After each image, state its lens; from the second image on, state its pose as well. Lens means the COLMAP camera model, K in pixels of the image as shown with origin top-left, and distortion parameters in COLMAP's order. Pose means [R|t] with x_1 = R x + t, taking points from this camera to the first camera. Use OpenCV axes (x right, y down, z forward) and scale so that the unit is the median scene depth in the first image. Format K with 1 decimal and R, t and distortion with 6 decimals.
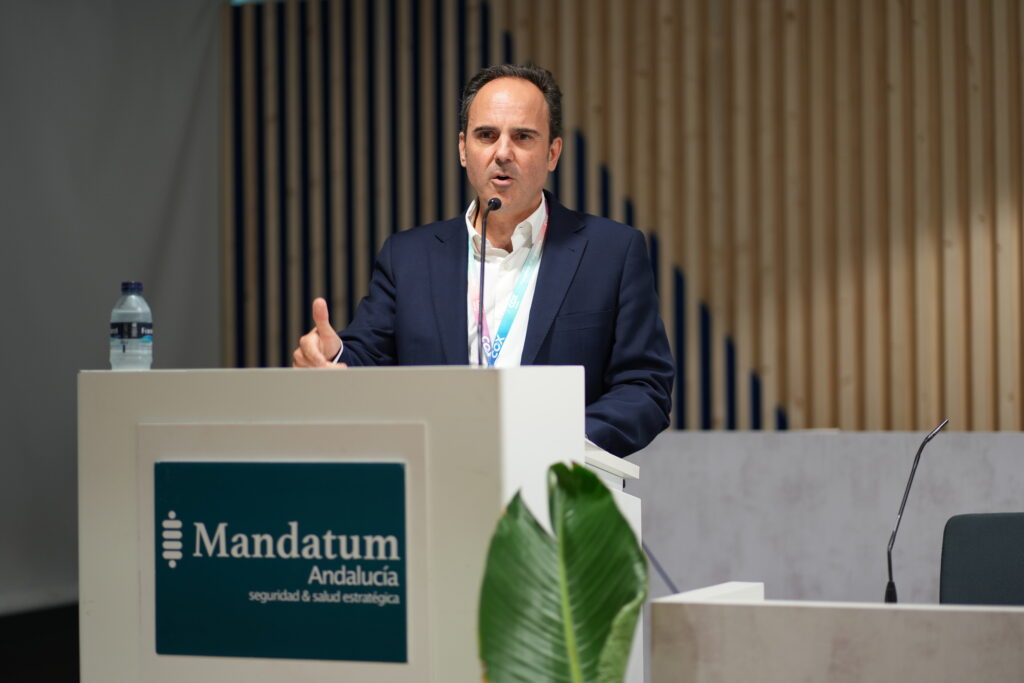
lens RADIAL K [[2437.0, 0, 512.0], [0, 2437.0, 341.5], [0, 0, 1]] dist [0.064047, -1.112520]
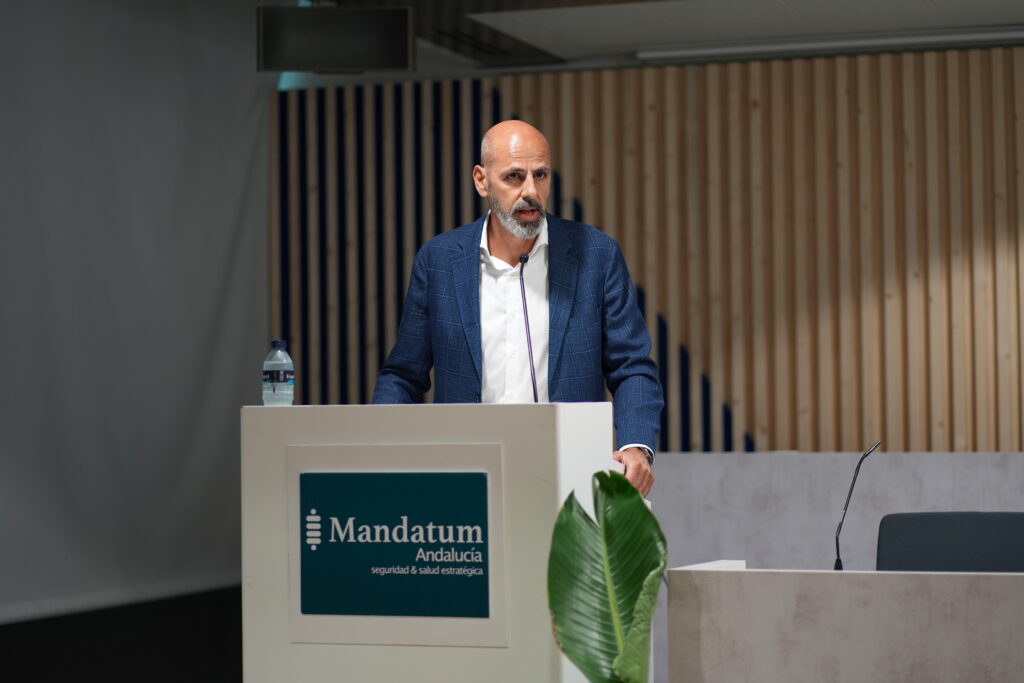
lens RADIAL K [[2437.0, 0, 512.0], [0, 2437.0, 341.5], [0, 0, 1]] dist [0.064047, -1.112520]
pose [[0.999826, -0.001612, 0.018557, -0.050913], [0.001833, 0.999927, -0.011910, -0.007425], [-0.018537, 0.011942, 0.999757, -0.352155]]
